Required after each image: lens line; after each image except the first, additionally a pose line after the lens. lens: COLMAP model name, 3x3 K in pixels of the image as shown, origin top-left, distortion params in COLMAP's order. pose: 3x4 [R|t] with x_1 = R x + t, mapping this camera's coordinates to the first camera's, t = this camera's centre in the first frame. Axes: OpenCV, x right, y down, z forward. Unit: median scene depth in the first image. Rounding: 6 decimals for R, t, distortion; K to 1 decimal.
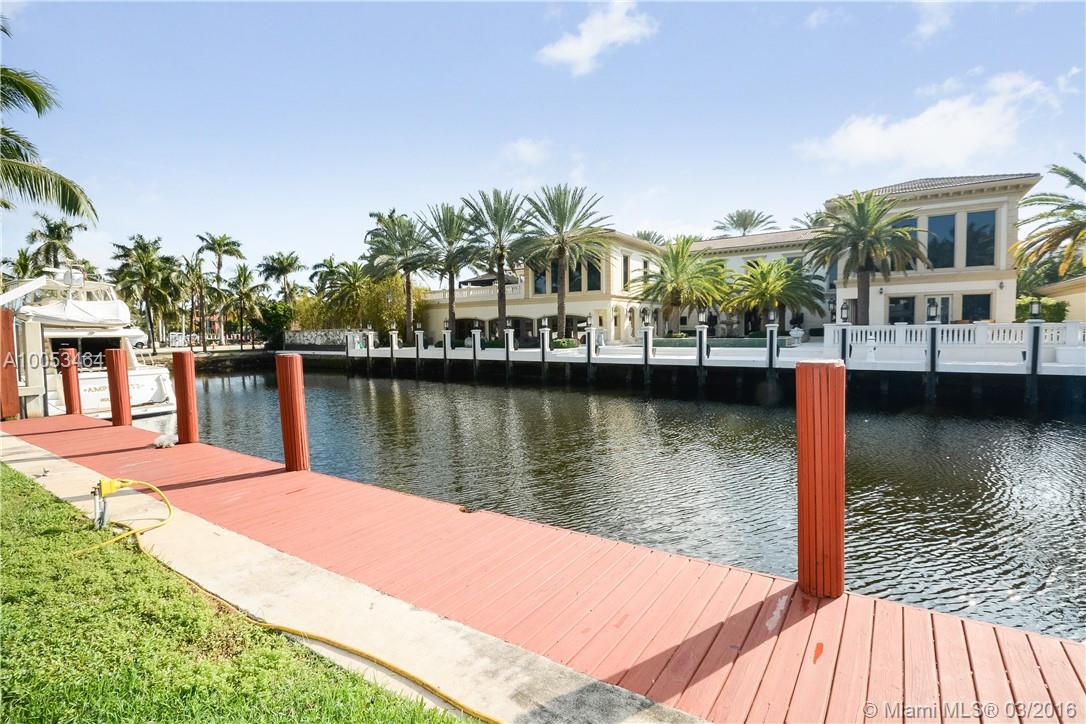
lens RADIAL K [[541.9, 0, 531.3], [0, 541.9, 358.9], [0, 0, 1]] dist [-0.024418, -0.002711]
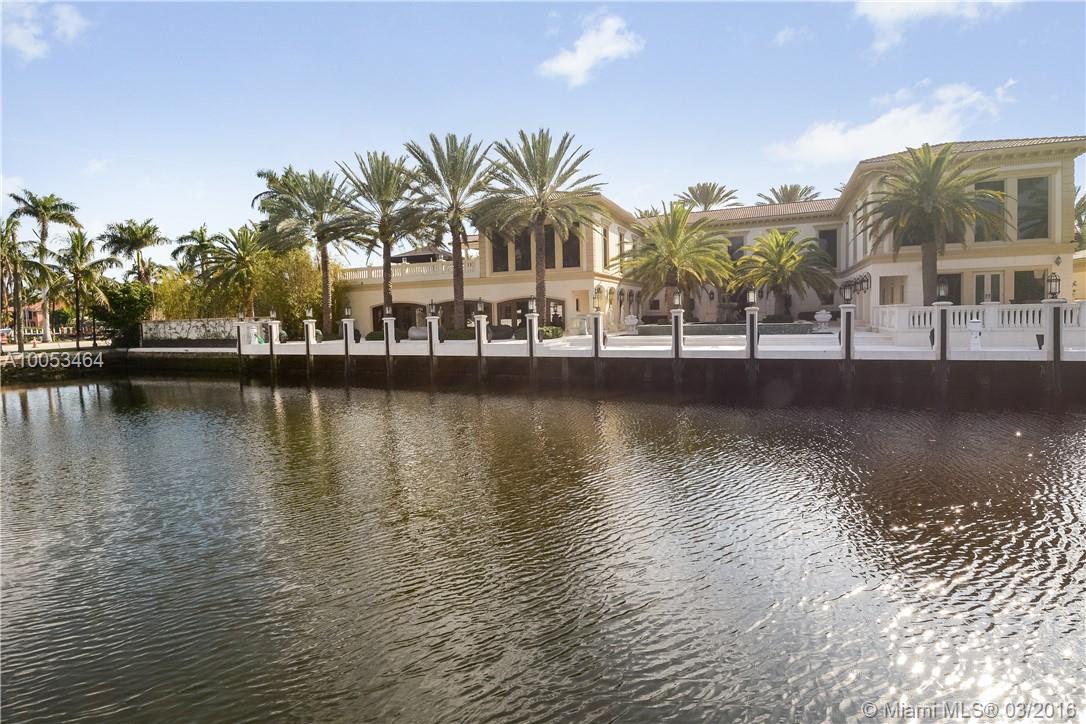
lens RADIAL K [[541.9, 0, 503.0], [0, 541.9, 340.9], [0, 0, 1]] dist [-0.024418, -0.002711]
pose [[0.981861, -0.013612, 0.189111, -0.130089], [0.017388, 0.999681, -0.018324, -0.003541], [-0.188801, 0.021280, 0.981785, 0.216985]]
